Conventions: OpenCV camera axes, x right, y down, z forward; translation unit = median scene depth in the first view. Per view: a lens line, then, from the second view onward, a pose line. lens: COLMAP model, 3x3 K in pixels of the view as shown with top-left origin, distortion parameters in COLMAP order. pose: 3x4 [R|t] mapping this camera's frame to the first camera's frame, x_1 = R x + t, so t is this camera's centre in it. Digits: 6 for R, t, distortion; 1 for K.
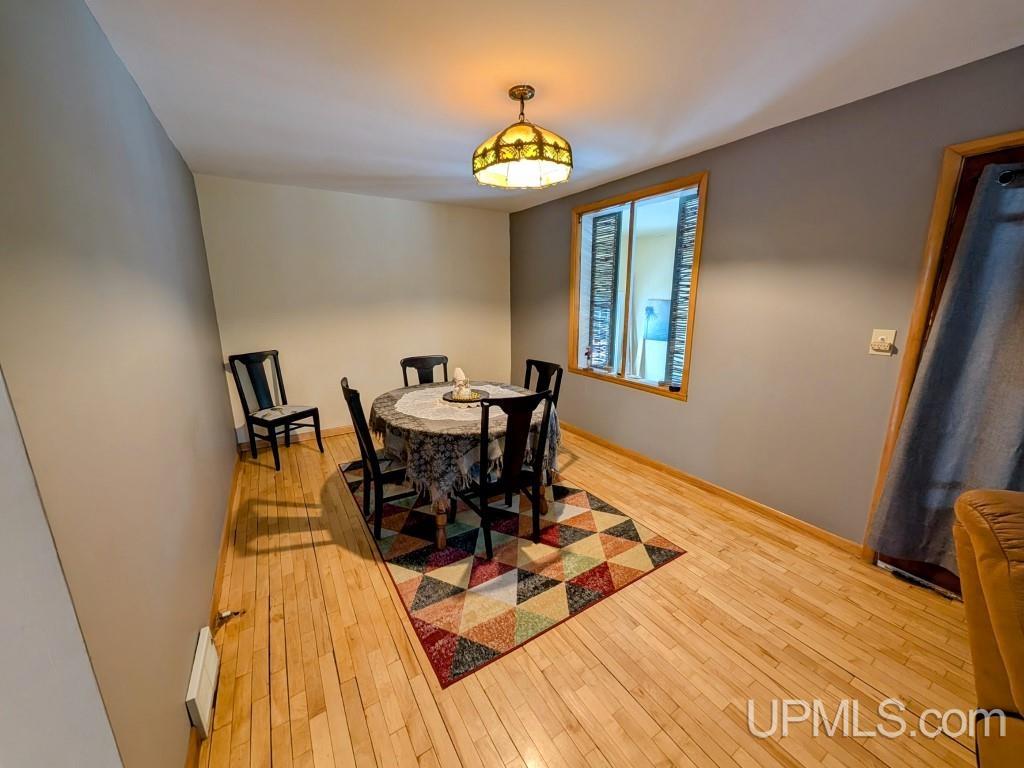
lens RADIAL K [[385.5, 0, 512.0], [0, 385.5, 384.0], [0, 0, 1]] dist [0.000177, 0.000001]
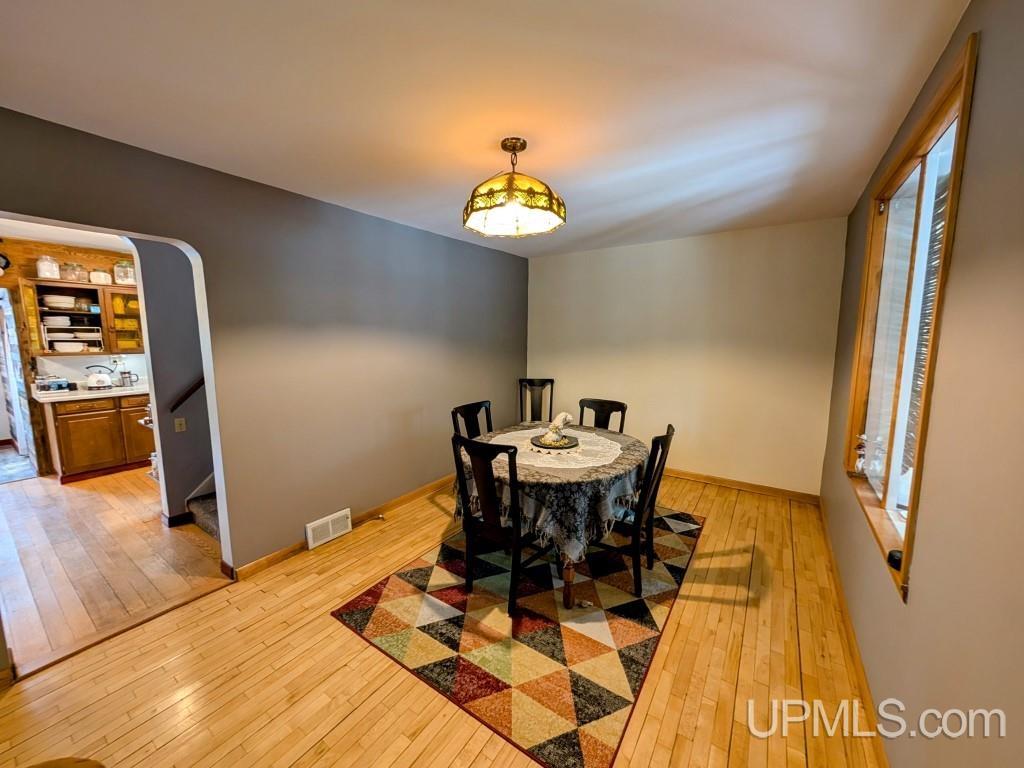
lens RADIAL K [[385.5, 0, 512.0], [0, 385.5, 384.0], [0, 0, 1]] dist [0.000177, 0.000001]
pose [[0.399614, 0.114396, -0.909517, 0.873380], [-0.201701, 0.978840, 0.034493, -0.152391], [0.894217, 0.169667, 0.414232, 0.587833]]
